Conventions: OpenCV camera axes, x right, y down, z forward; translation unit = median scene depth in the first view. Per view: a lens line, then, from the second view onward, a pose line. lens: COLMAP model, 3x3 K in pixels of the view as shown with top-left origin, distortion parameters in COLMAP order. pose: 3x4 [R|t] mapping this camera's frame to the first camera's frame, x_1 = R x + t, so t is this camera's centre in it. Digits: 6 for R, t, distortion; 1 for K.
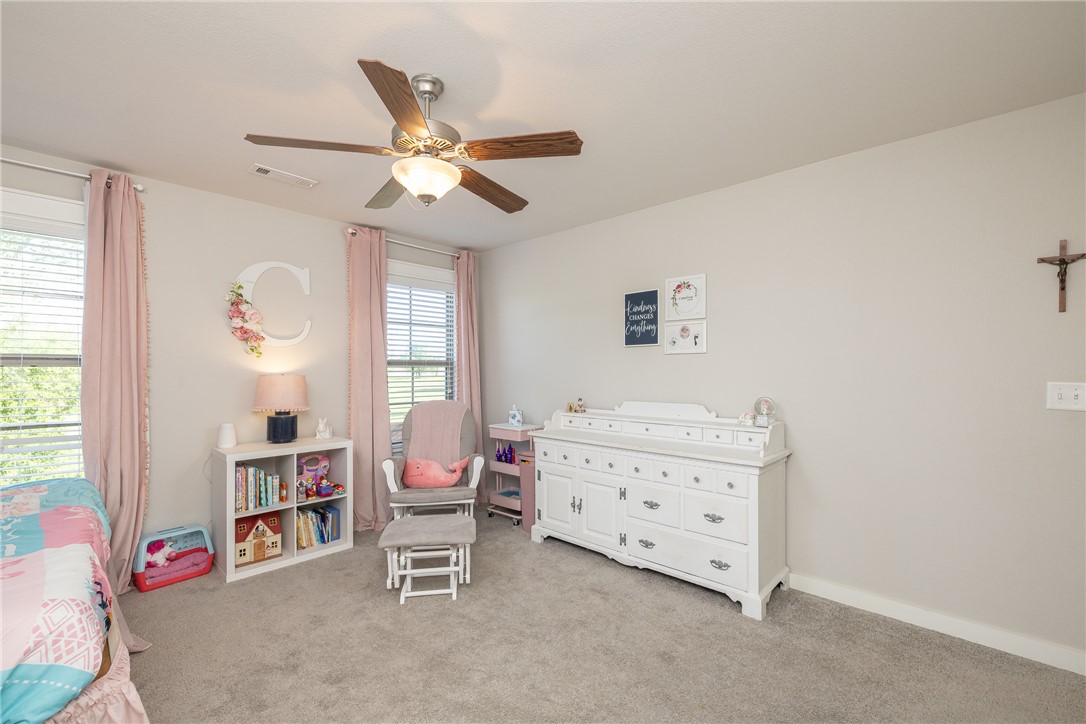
lens RADIAL K [[454.7, 0, 543.0], [0, 454.7, 362.0], [0, 0, 1]] dist [-0.000030, 0.000085]
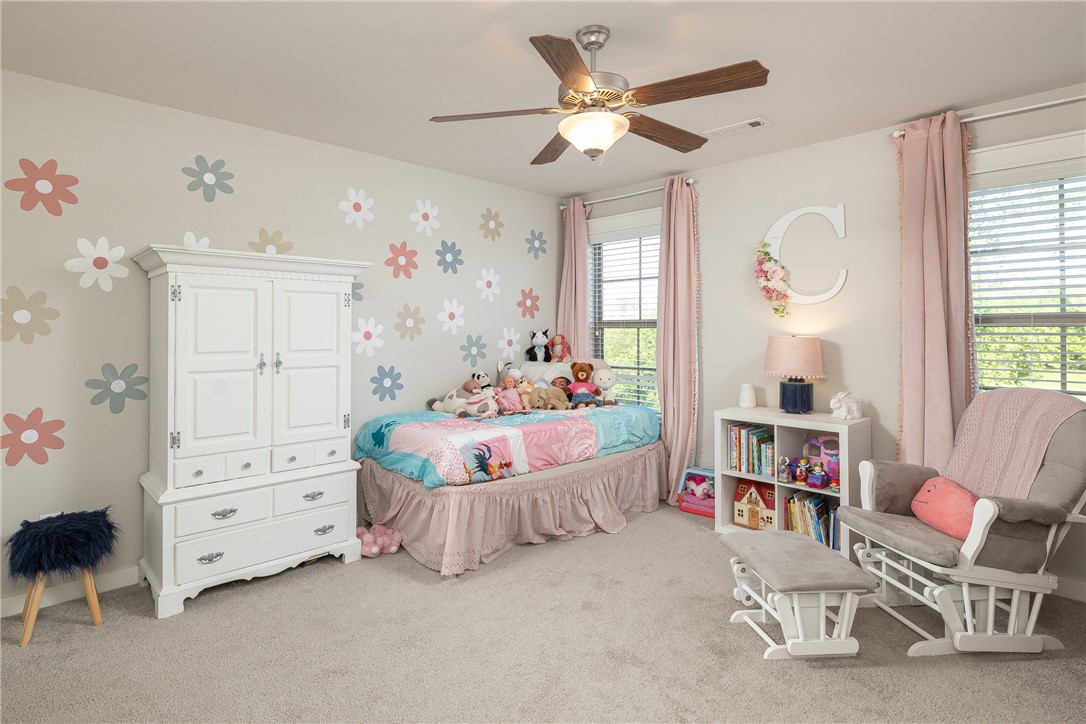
lens RADIAL K [[573.8, 0, 538.8], [0, 573.8, 323.7], [0, 0, 1]] dist [-0.000796, 0.000037]
pose [[-0.037454, -0.012390, -0.999222, 0.601012], [0.013829, 0.999821, -0.012916, 0.012207], [0.999203, -0.014302, -0.037276, 0.587069]]
